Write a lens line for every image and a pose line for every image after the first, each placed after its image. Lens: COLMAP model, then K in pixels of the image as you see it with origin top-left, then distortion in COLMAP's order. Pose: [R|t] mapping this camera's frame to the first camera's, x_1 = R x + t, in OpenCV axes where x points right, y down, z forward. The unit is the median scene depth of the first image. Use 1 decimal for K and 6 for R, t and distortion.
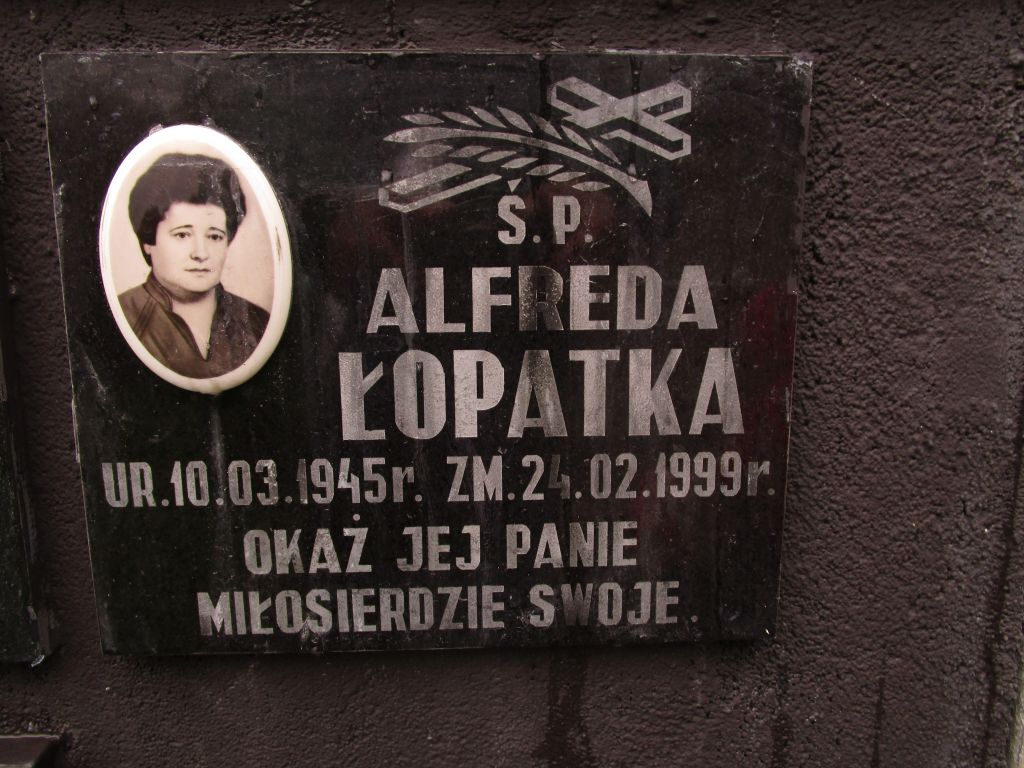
lens RADIAL K [[777.6, 0, 512.0], [0, 777.6, 384.0], [0, 0, 1]] dist [-0.010602, 0.001558]
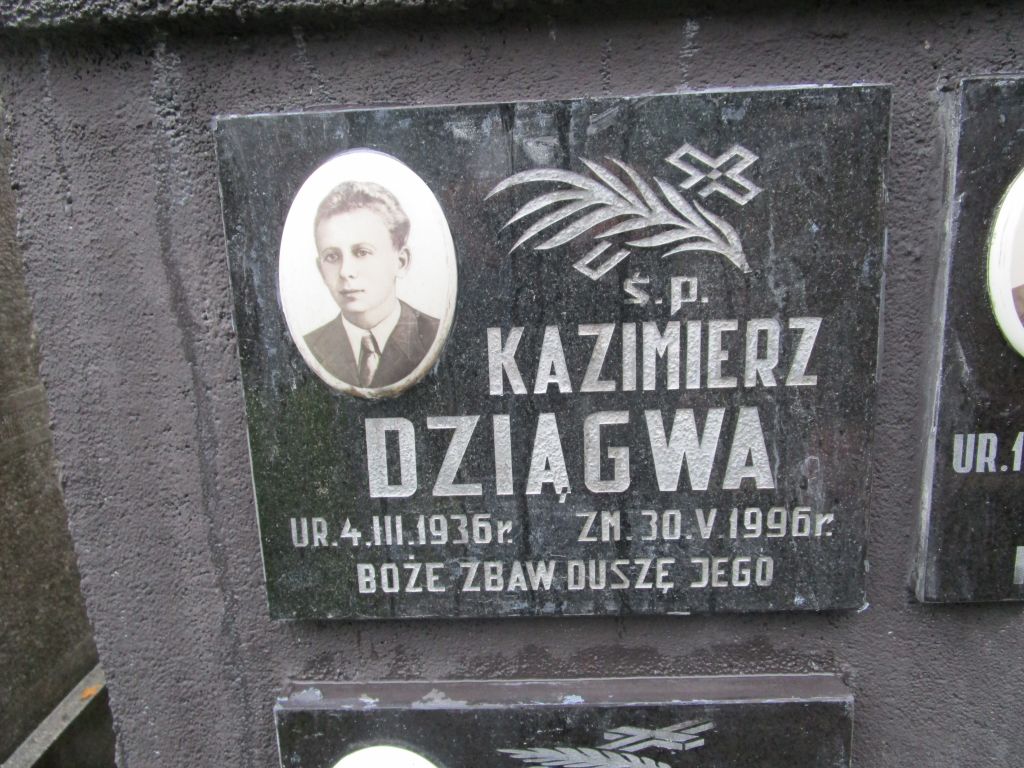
lens RADIAL K [[777.6, 0, 512.0], [0, 777.6, 384.0], [0, 0, 1]] dist [-0.010602, 0.001558]
pose [[0.997961, -0.019789, -0.060680, -1.109414], [0.021387, 0.999438, 0.025809, -0.016810], [0.060135, -0.027055, 0.997824, -0.183851]]
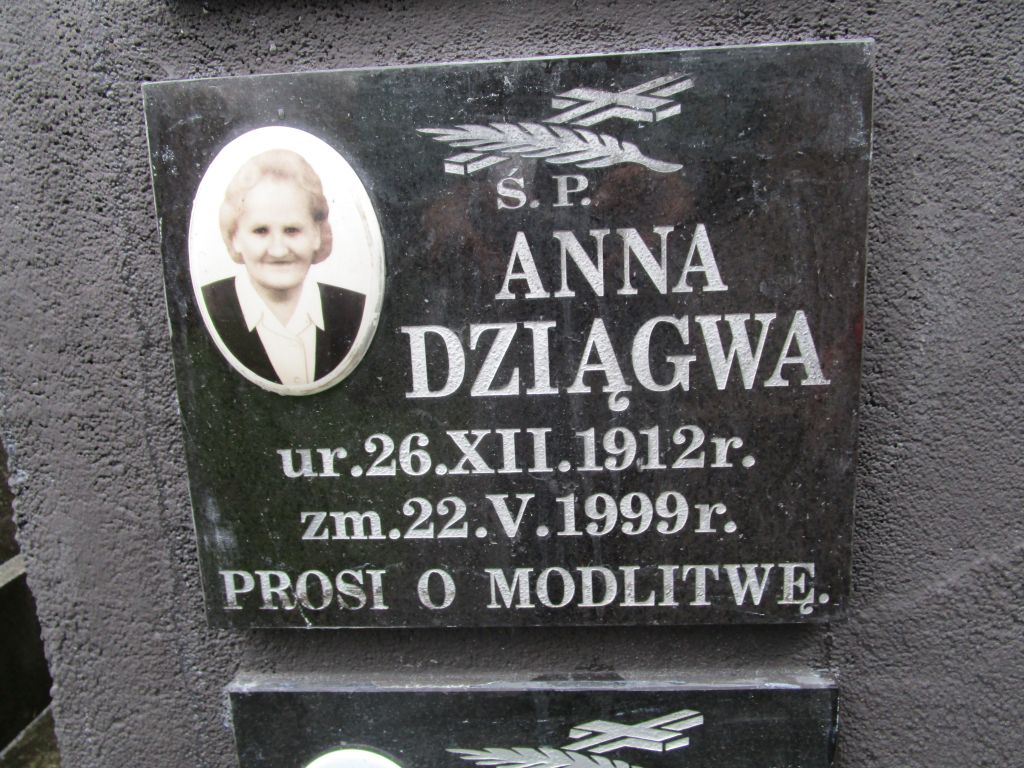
lens RADIAL K [[760.6, 0, 512.0], [0, 760.6, 384.0], [0, 0, 1]] dist [-0.008069, -0.002756]
pose [[0.995799, -0.013889, -0.090509, -1.017386], [0.012783, 0.999837, -0.012788, 0.946384], [0.090672, 0.011577, 0.995814, 0.102035]]
